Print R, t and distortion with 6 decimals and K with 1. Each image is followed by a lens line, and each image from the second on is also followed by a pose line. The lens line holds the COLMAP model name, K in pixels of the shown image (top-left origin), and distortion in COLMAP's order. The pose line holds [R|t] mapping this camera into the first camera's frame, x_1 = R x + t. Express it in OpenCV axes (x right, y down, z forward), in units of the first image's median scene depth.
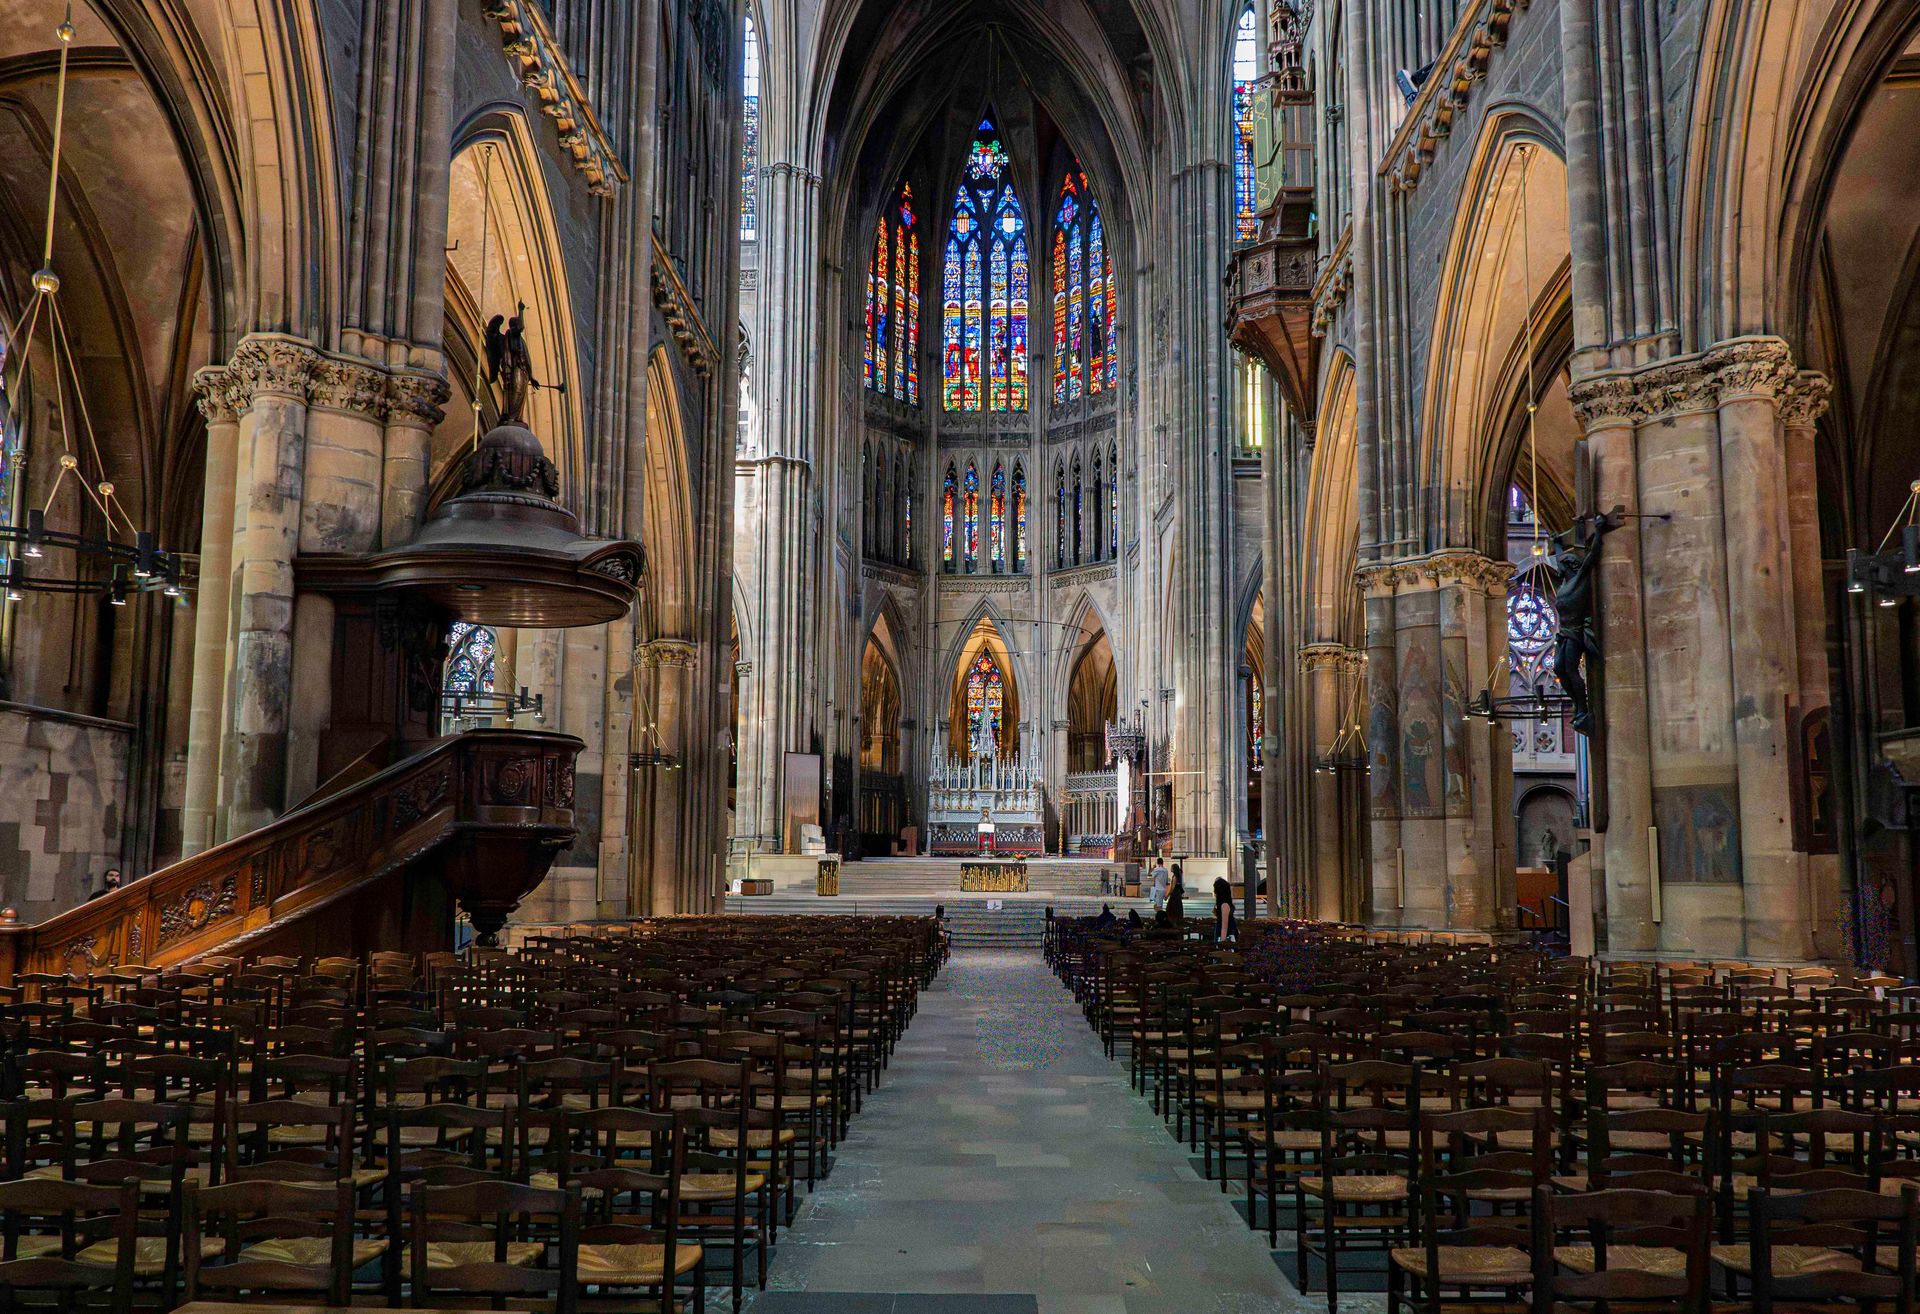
lens RADIAL K [[1427.0, 0, 960.0], [0, 1427.0, 657.0], [0, 0, 1]] dist [0.001664, 0.000406]
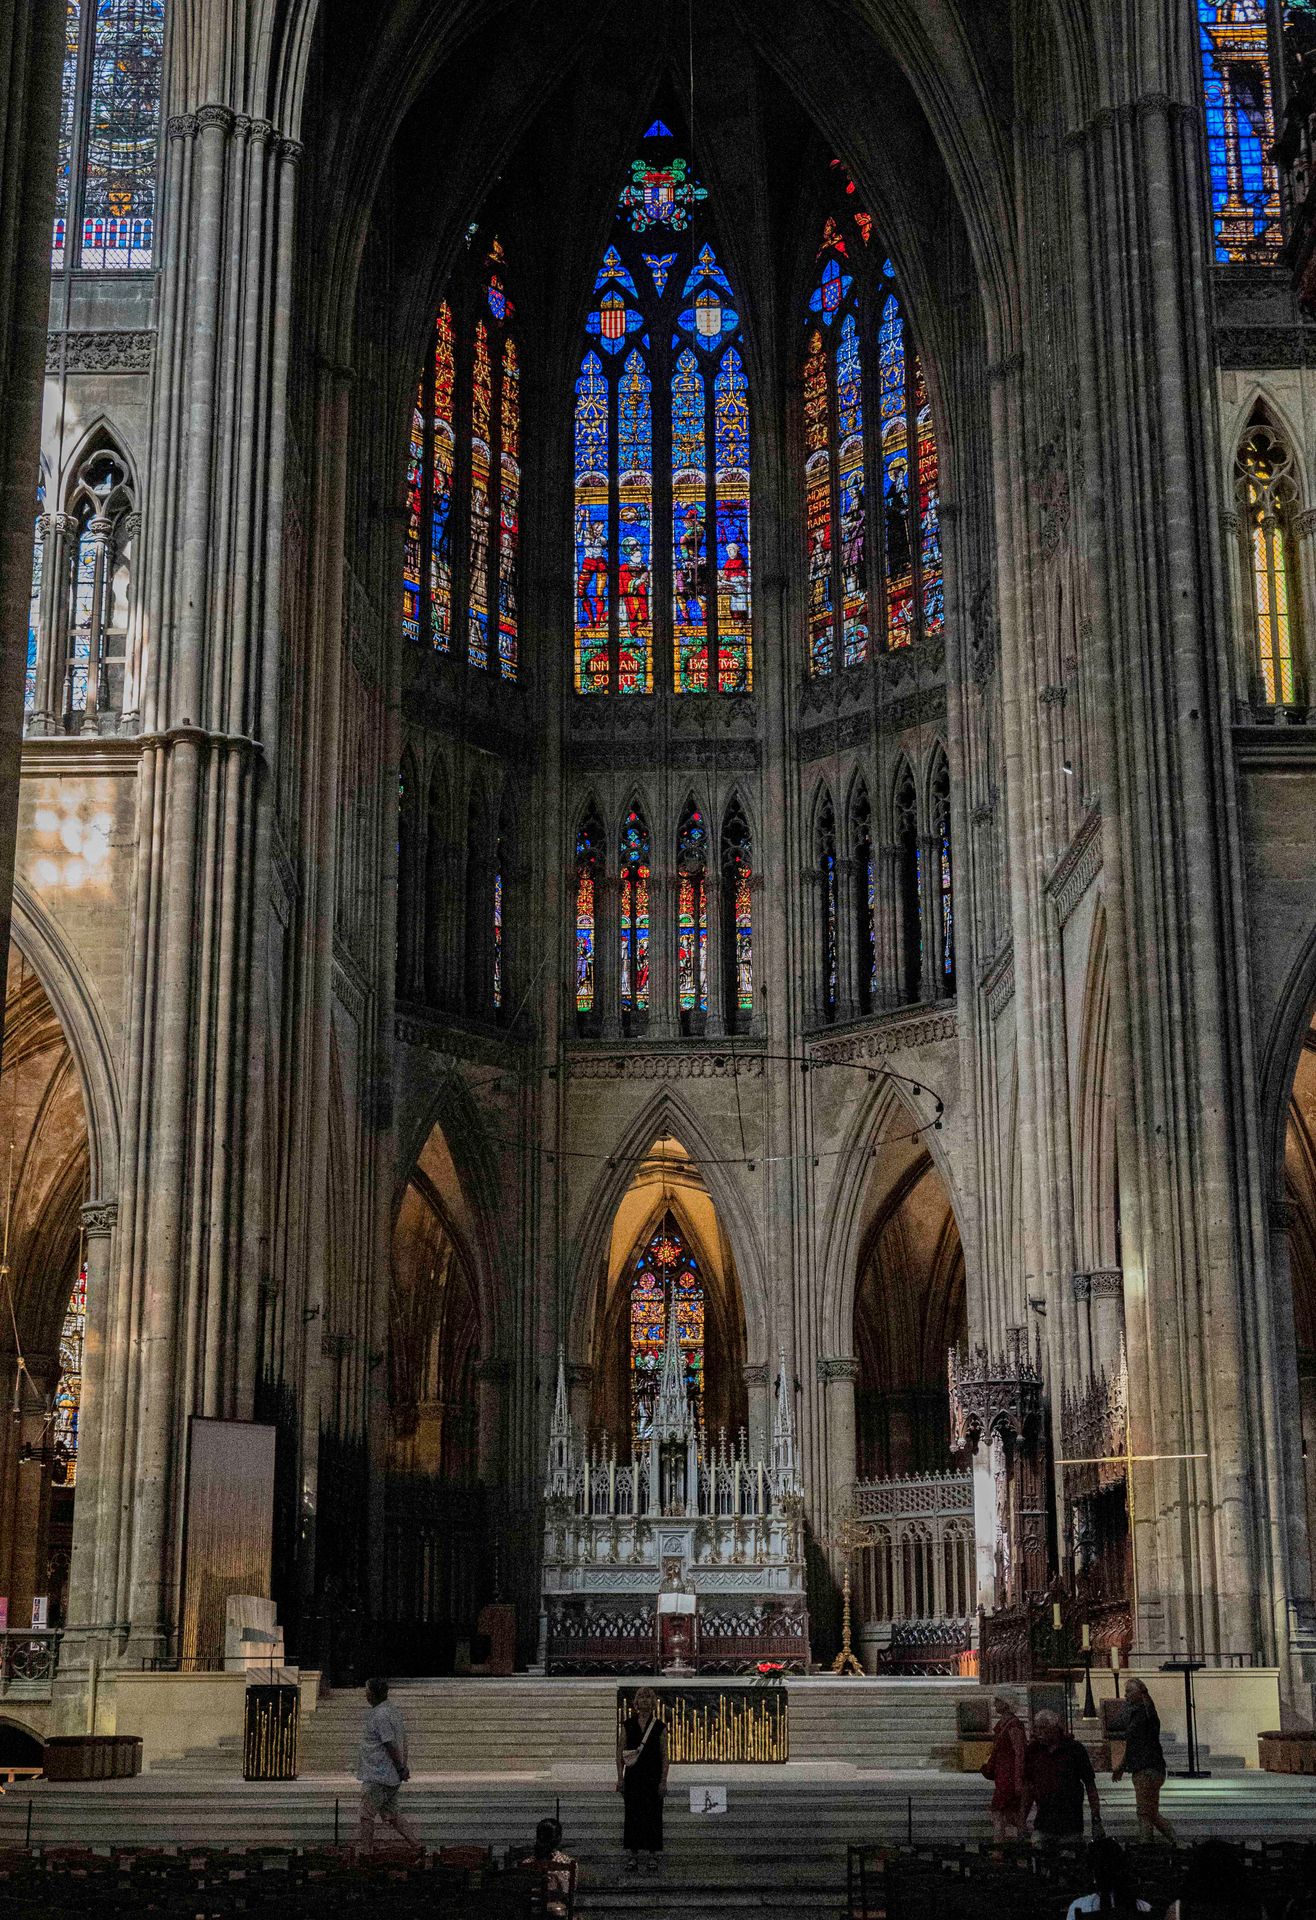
lens RADIAL K [[2494.5, 0, 658.0], [0, 2494.5, 960.0], [0, 0, 1]] dist [-0.009695, -0.032881]
pose [[0.999807, -0.006405, 0.018595, 0.000296], [0.008994, 0.989727, -0.142685, 0.034711], [-0.017490, 0.142824, 0.989593, 0.230202]]
